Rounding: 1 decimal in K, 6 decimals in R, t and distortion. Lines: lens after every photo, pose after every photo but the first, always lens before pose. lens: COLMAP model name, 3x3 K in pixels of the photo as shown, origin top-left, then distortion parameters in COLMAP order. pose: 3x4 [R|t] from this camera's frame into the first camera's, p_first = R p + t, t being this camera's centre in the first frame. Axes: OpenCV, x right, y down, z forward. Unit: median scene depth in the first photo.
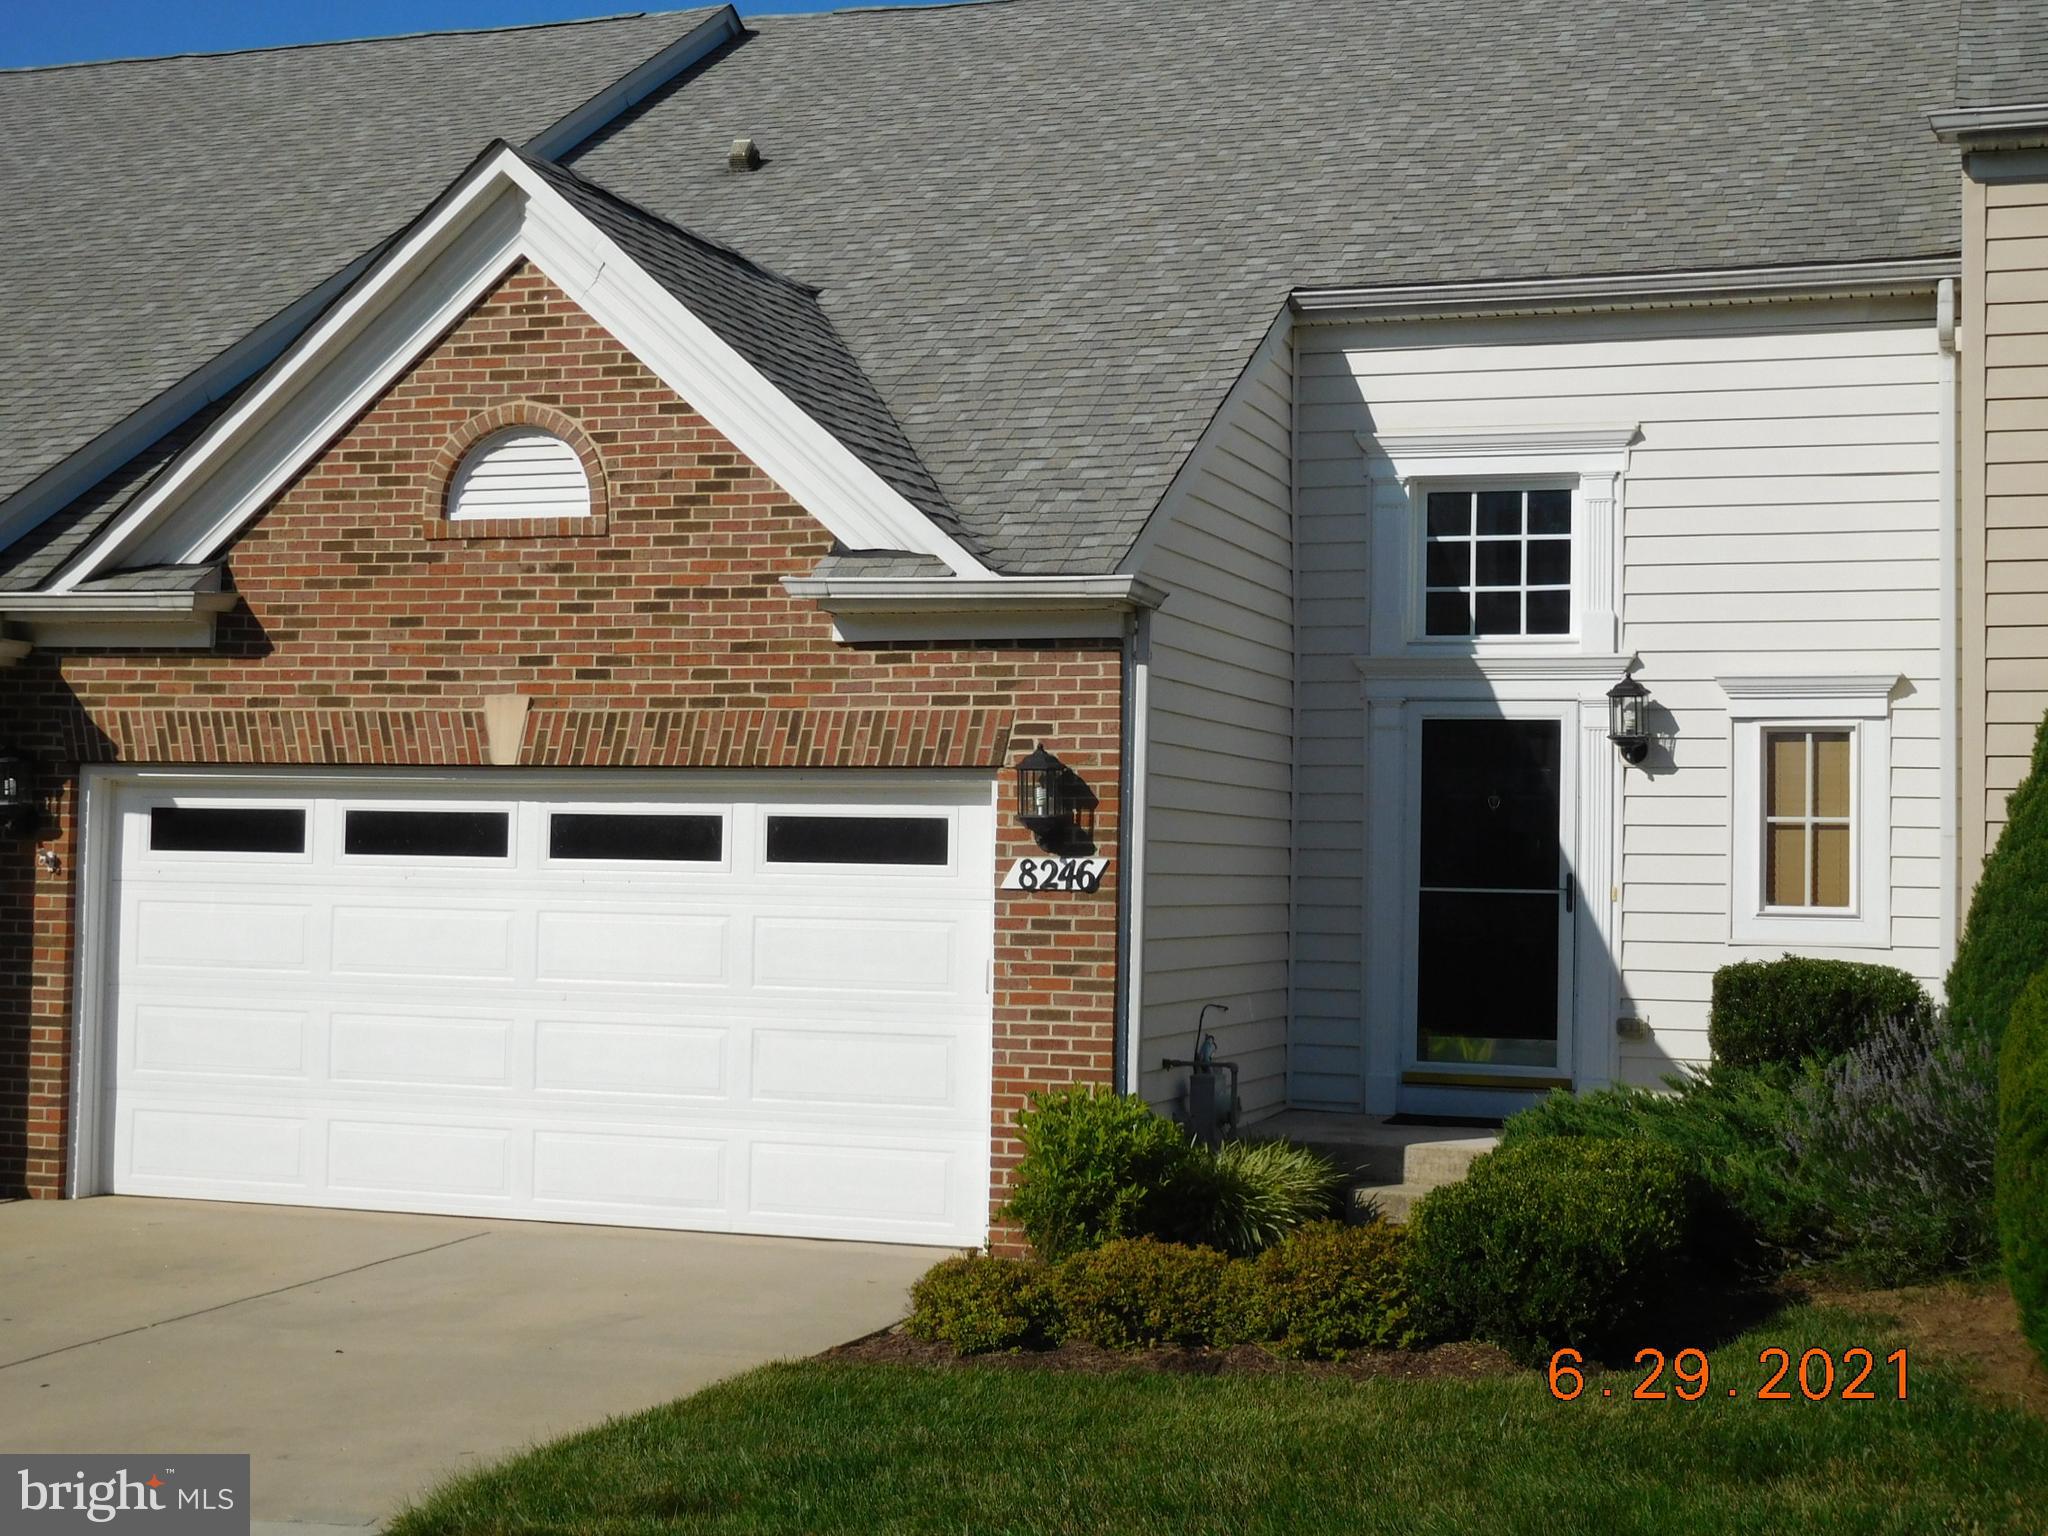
lens RADIAL K [[2975.4, 0, 1024.5], [0, 2975.4, 764.7], [0, 0, 1]] dist [0.003233, 0.000000]
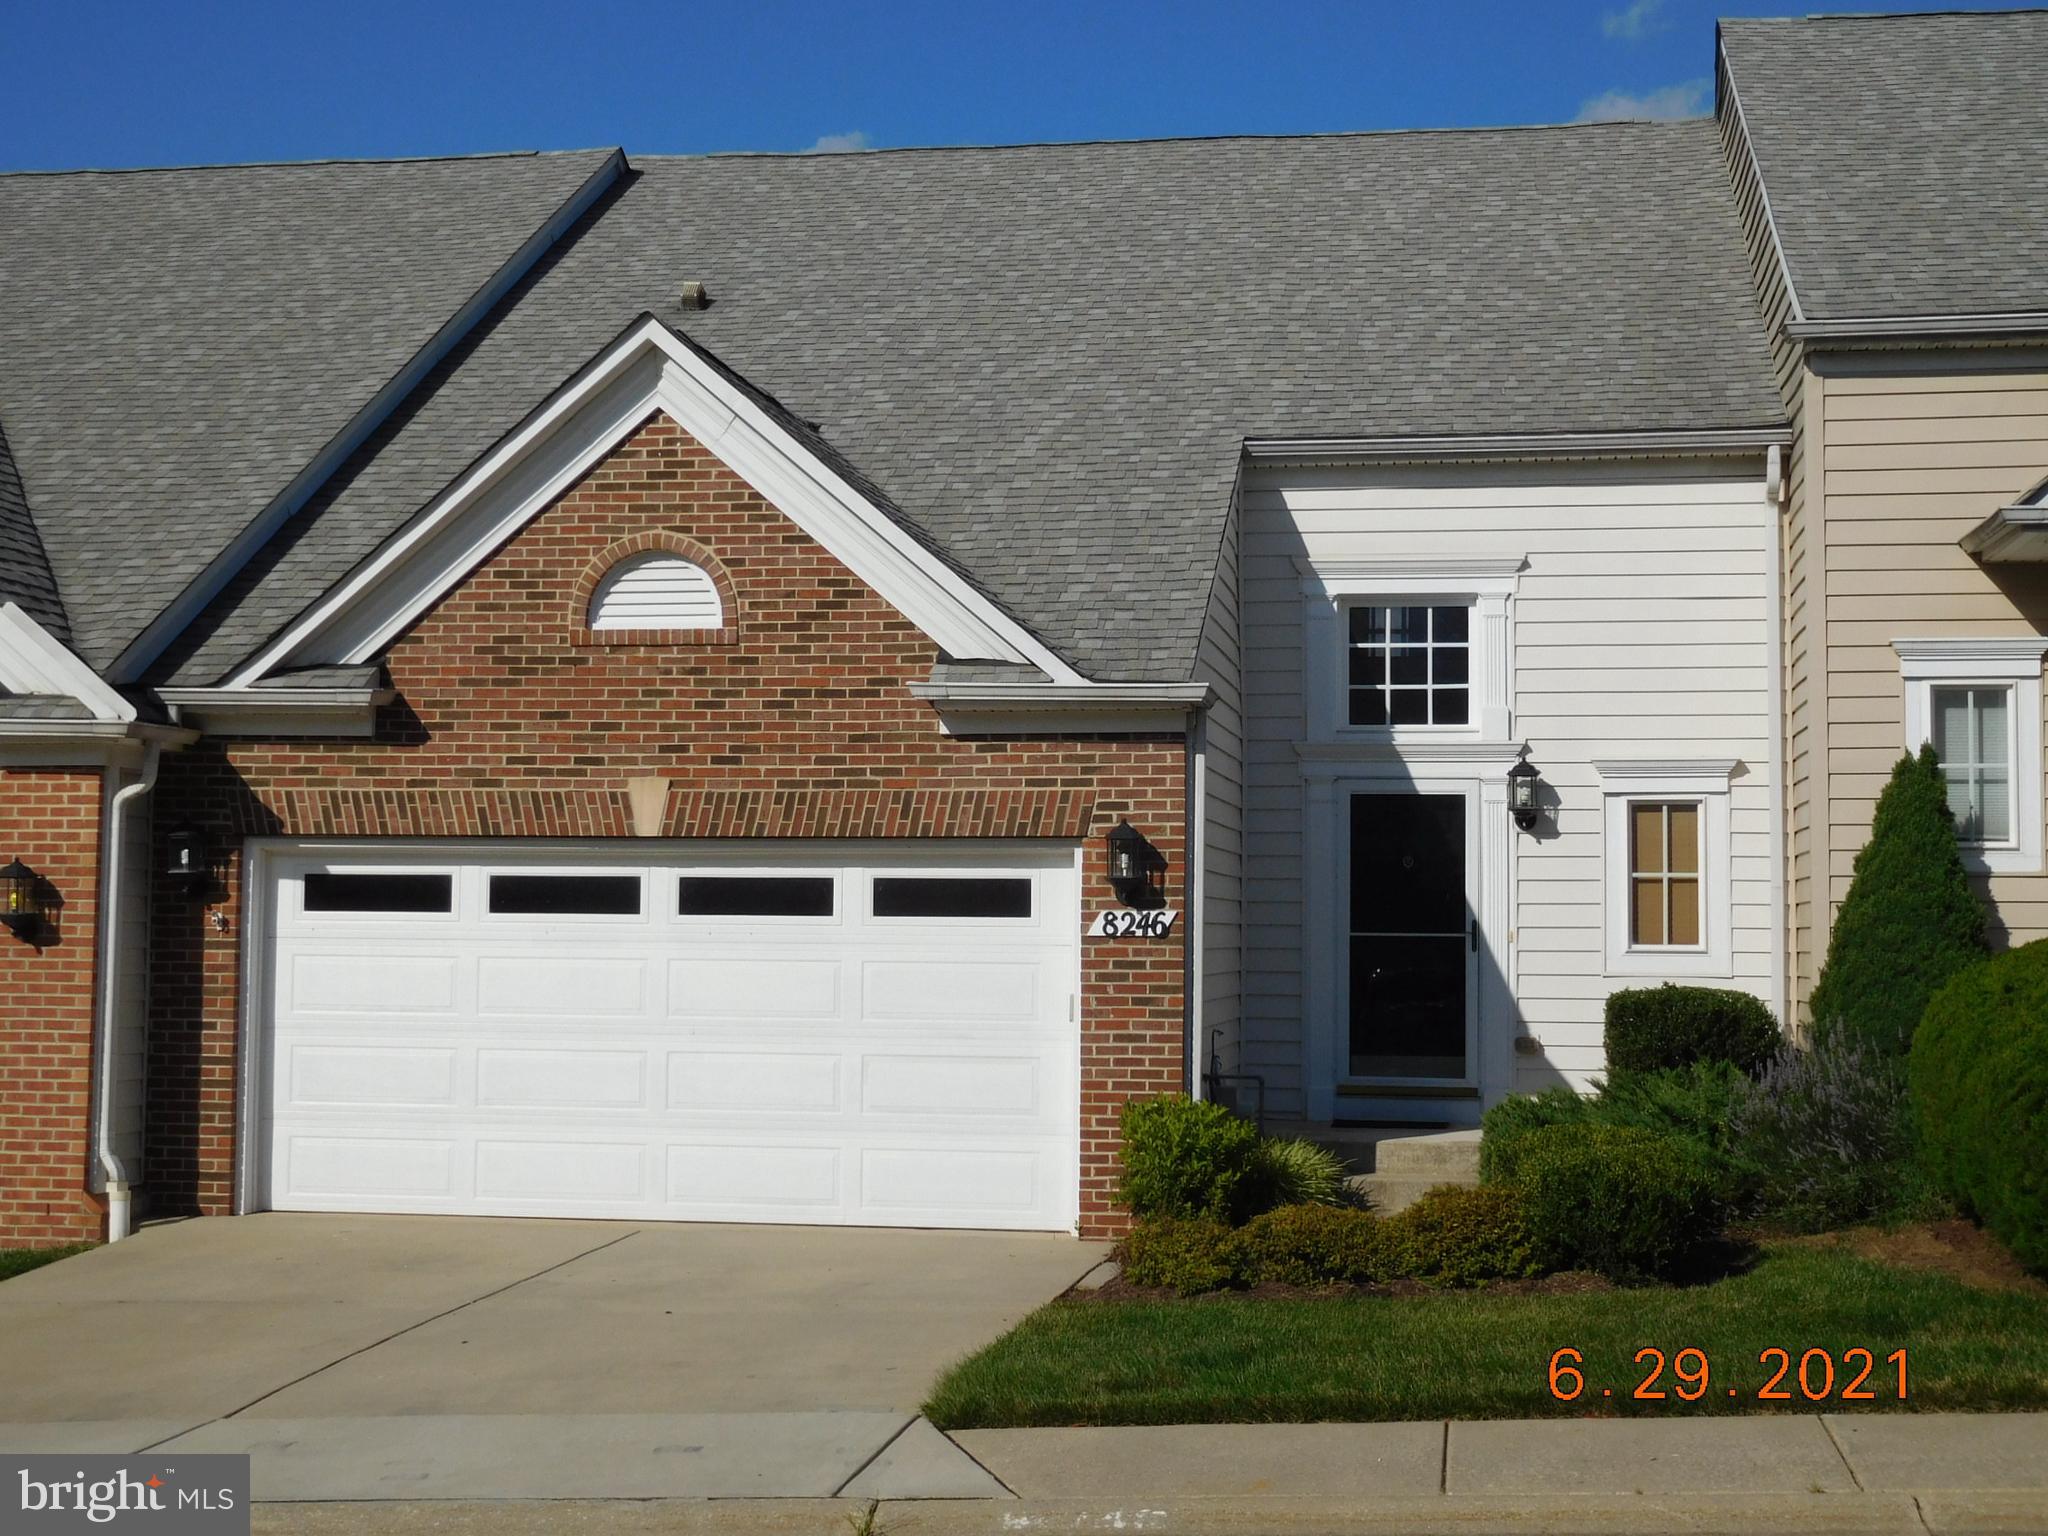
lens RADIAL K [[2975.4, 0, 1023.6], [0, 2975.4, 769.5], [0, 0, 1]] dist [0.003233, 0.000000]
pose [[0.985937, -0.000611, 0.167117, -0.217018], [0.003359, 0.999864, -0.016166, -0.006687], [-0.167085, 0.016500, 0.985804, -0.189159]]
